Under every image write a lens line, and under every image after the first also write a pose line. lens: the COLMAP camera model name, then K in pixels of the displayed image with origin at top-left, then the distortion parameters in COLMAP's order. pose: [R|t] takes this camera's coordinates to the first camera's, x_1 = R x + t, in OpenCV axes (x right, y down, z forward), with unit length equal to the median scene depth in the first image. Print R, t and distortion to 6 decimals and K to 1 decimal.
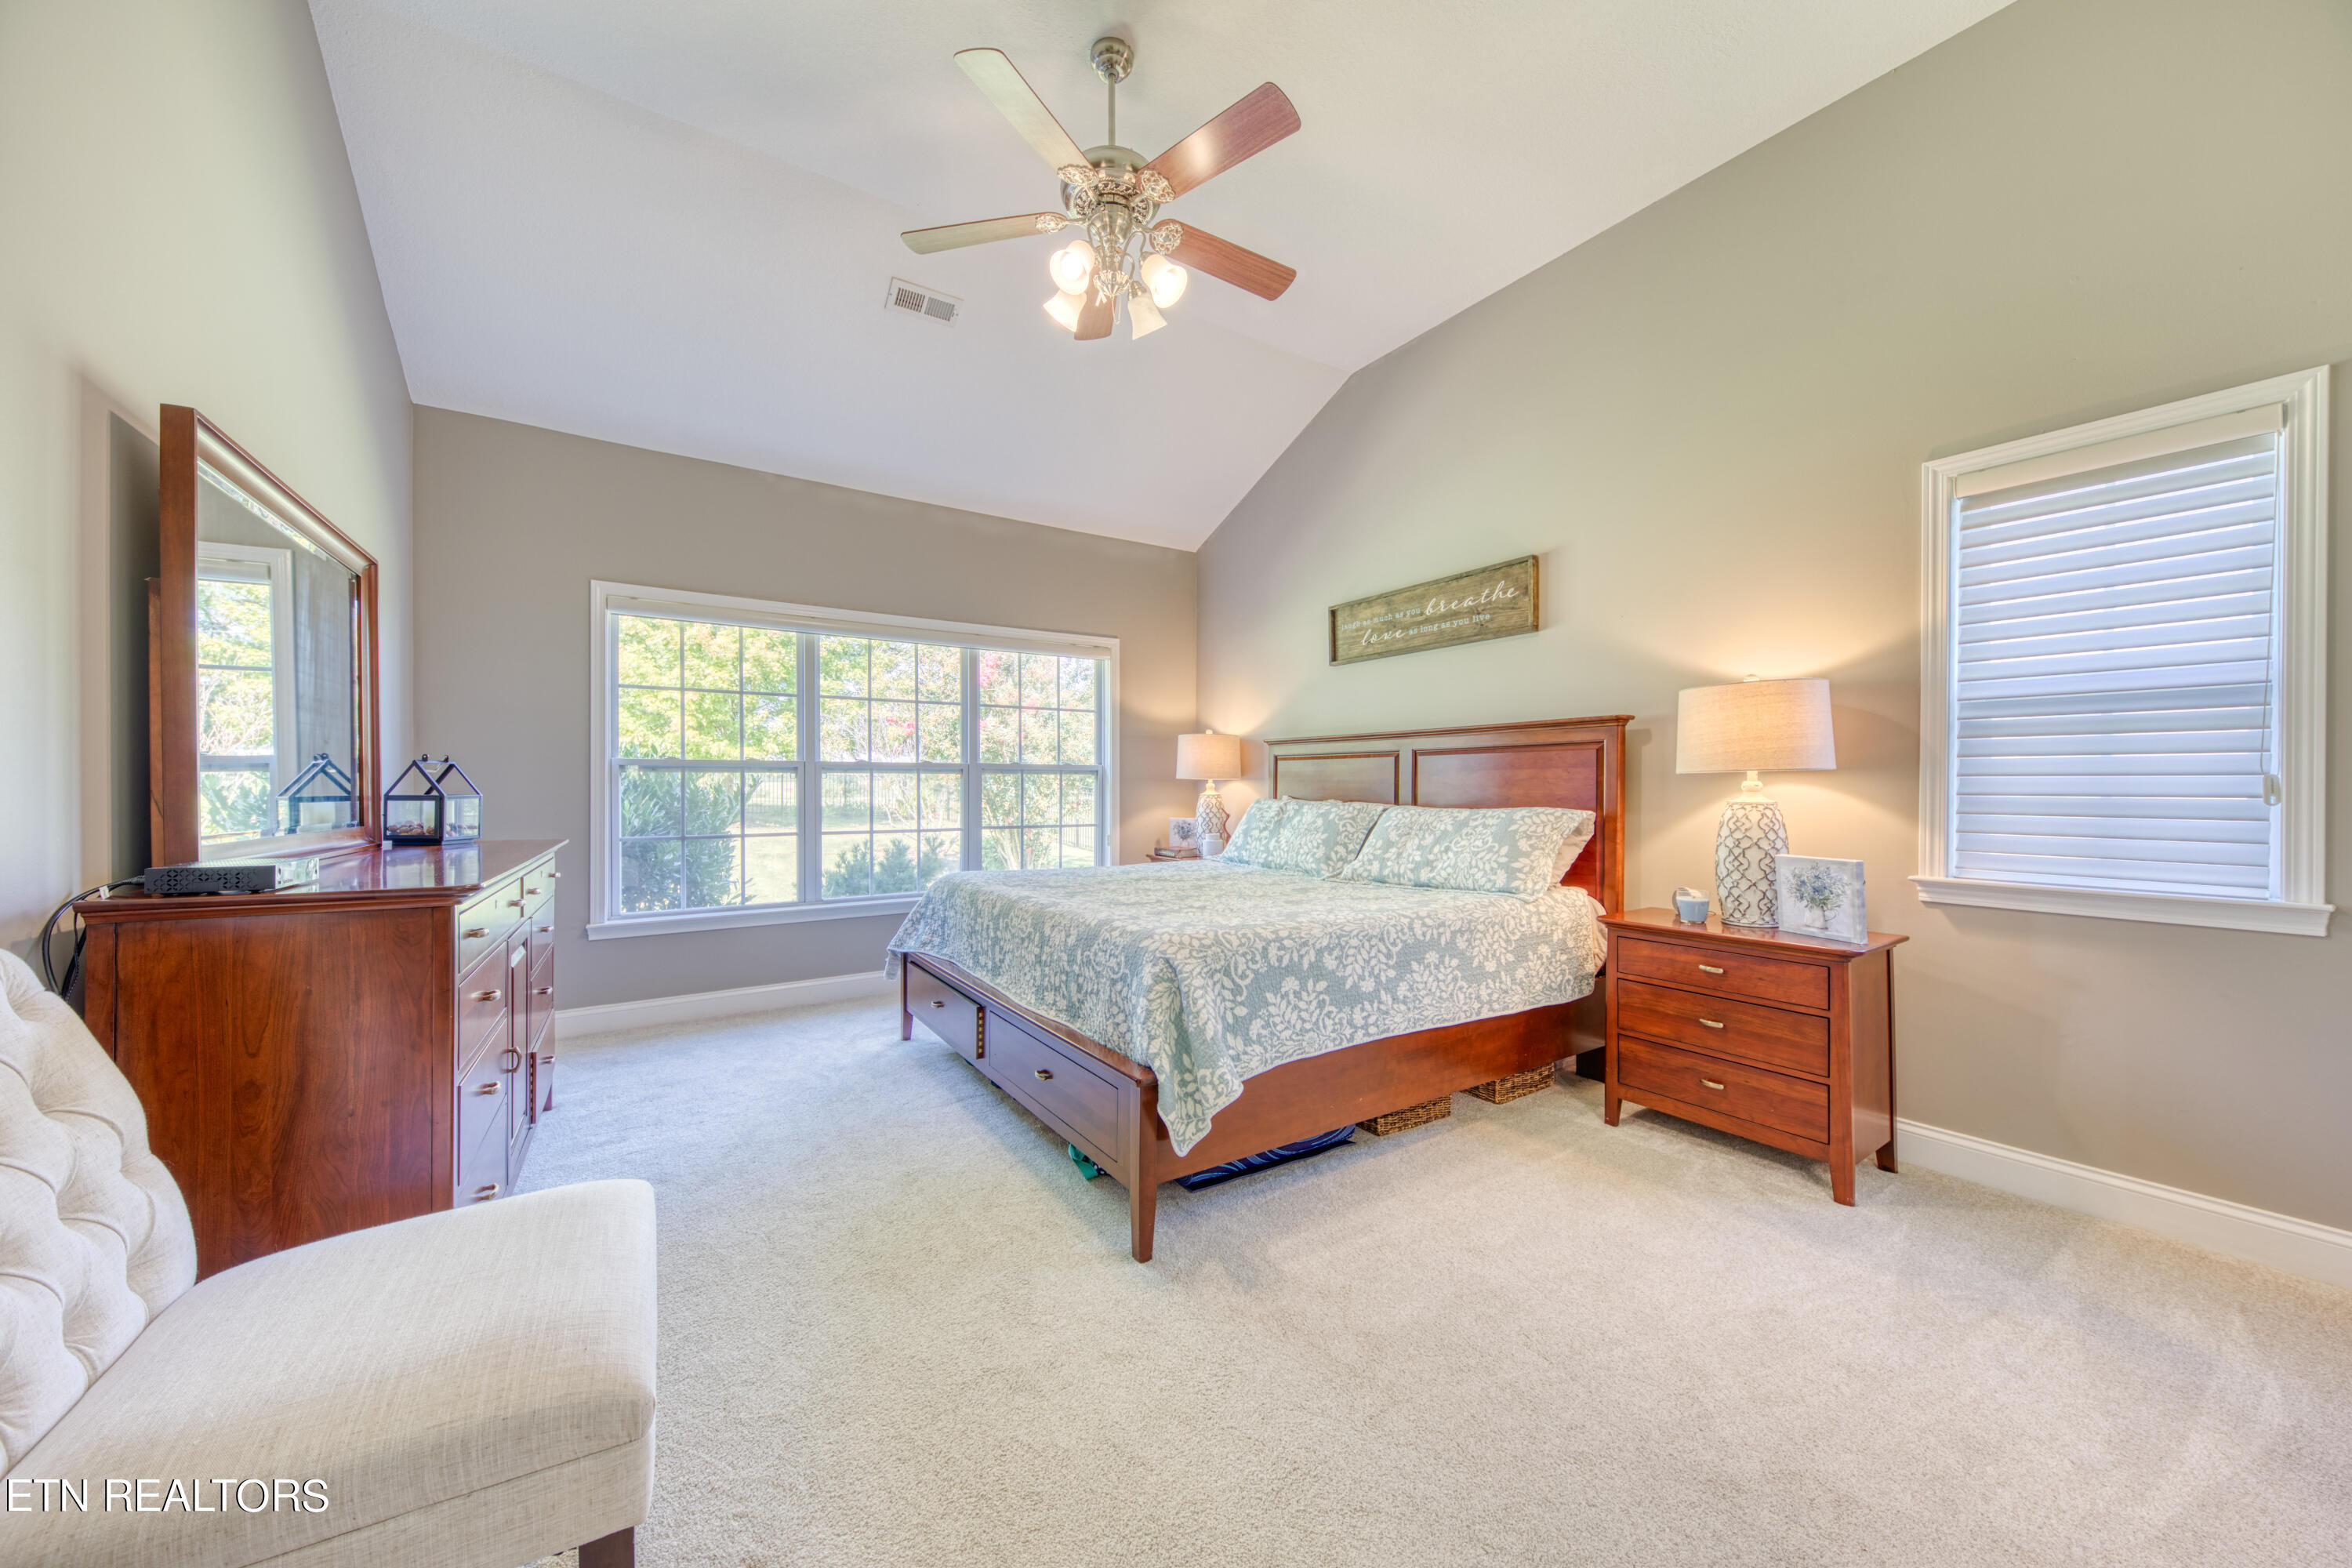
lens RADIAL K [[832.4, 0, 1163.4], [0, 832.4, 790.6], [0, 0, 1]] dist [0.004662, -0.003594]
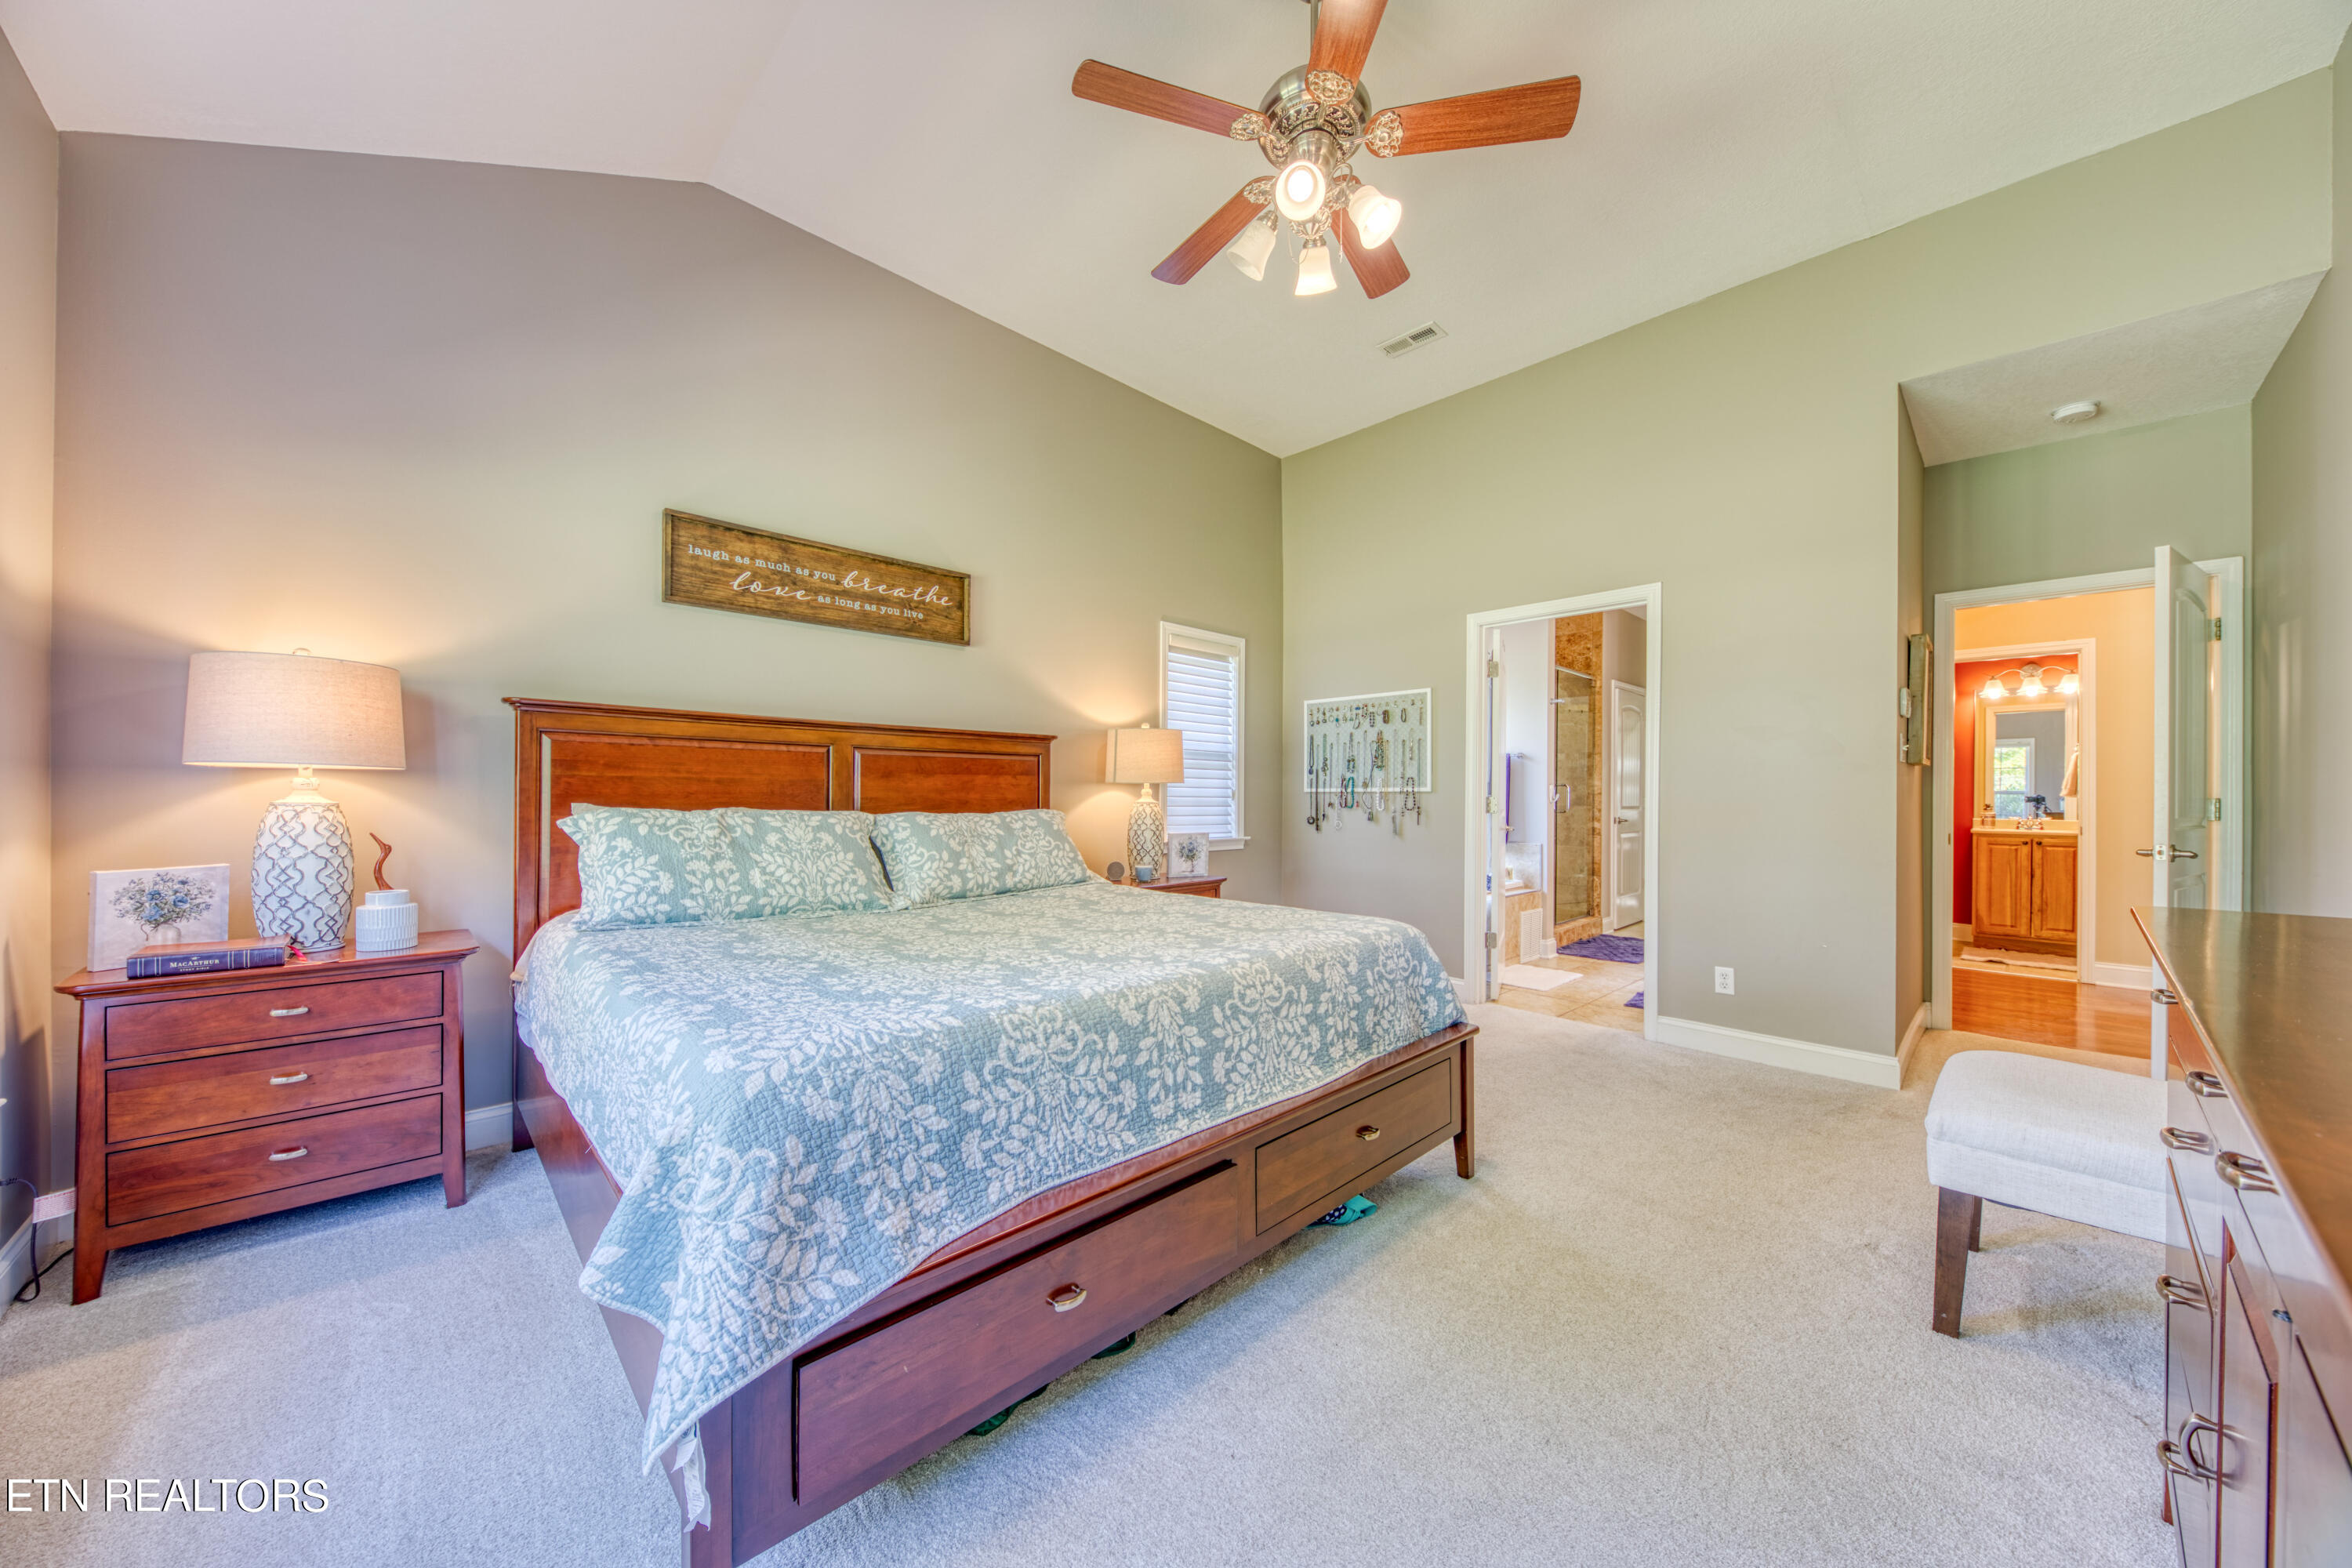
lens RADIAL K [[832.4, 0, 1169.5], [0, 832.4, 790.2], [0, 0, 1]] dist [0.004662, -0.003594]
pose [[-0.199883, -0.003057, 0.979815, -0.629624], [-0.009781, 0.999952, 0.001125, -0.008174], [-0.979771, -0.009359, -0.199903, 0.911866]]
